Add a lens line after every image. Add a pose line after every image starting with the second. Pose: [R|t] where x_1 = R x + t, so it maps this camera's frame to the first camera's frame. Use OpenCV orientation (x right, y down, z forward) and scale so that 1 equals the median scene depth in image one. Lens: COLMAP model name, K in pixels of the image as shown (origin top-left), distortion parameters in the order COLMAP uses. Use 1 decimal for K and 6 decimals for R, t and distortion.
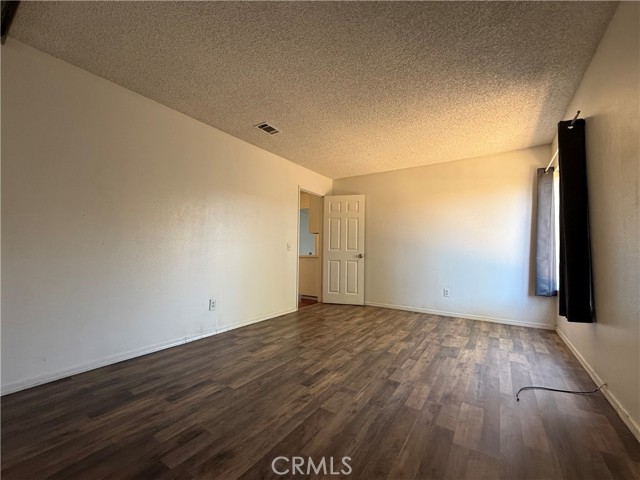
lens RADIAL K [[263.8, 0, 319.4], [0, 263.8, 240.9], [0, 0, 1]] dist [0.002873, 0.000473]
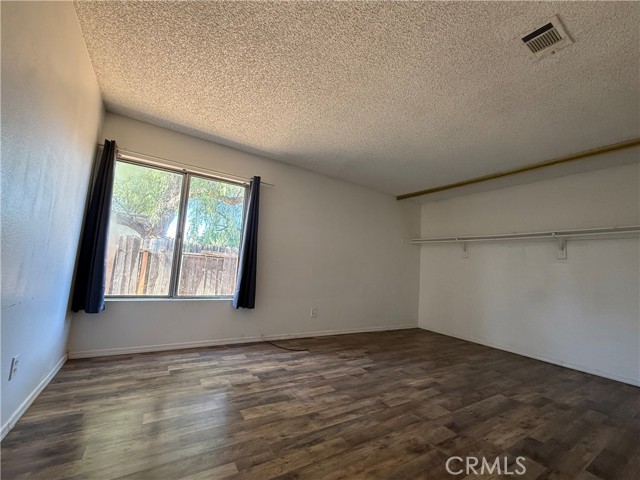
lens RADIAL K [[263.8, 0, 319.9], [0, 263.8, 240.6], [0, 0, 1]] dist [0.002873, 0.000473]
pose [[-0.912618, -0.031226, 0.407619, -0.025416], [-0.095026, 0.985971, -0.137224, 0.073493], [-0.397616, -0.163968, -0.902782, 1.945183]]
